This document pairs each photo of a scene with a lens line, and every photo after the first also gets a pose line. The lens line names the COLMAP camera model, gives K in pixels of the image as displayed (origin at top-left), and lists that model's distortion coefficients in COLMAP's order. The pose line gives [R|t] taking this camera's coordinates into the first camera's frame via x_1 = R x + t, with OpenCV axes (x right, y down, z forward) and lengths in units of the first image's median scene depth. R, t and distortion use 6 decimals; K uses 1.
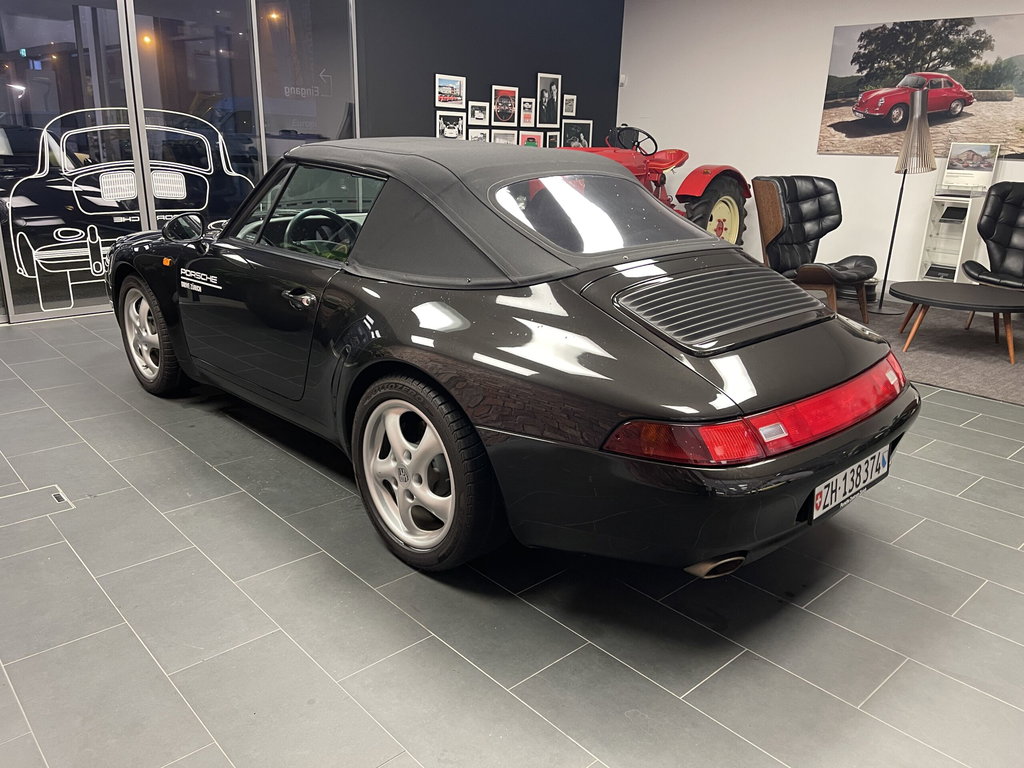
lens RADIAL K [[769.6, 0, 512.0], [0, 769.6, 384.0], [0, 0, 1]] dist [-0.007999, 0.000017]
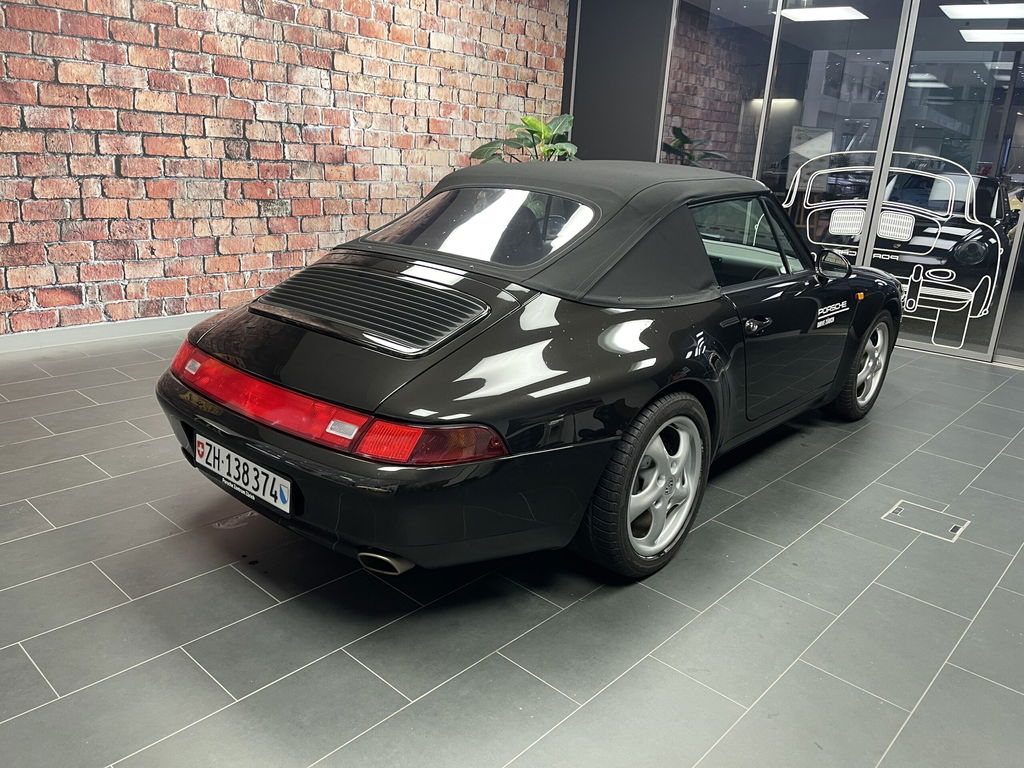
lens RADIAL K [[772.4, 0, 512.0], [0, 772.4, 384.0], [0, 0, 1]] dist [0.067501, -0.118722]
pose [[0.079014, 0.265024, -0.960999, 0.415875], [-0.334632, 0.915128, 0.224860, -0.098897], [0.939031, 0.303814, 0.160993, 0.321253]]
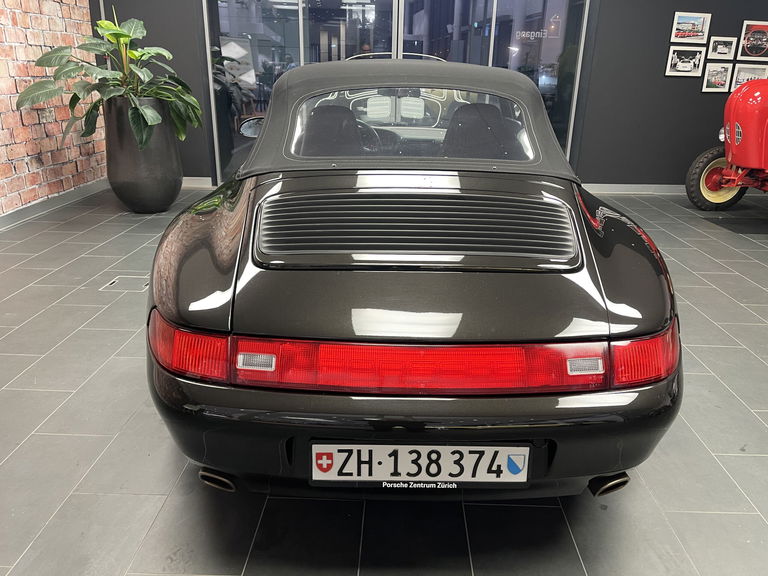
lens RADIAL K [[579.3, 0, 384.0], [0, 579.3, 288.0], [0, 0, 1]] dist [0.067501, -0.118722]
pose [[0.721836, 0.226238, -0.654040, 0.221655], [-0.202571, 0.972737, 0.112909, -0.034847], [0.661753, 0.050988, 0.747986, 0.134093]]
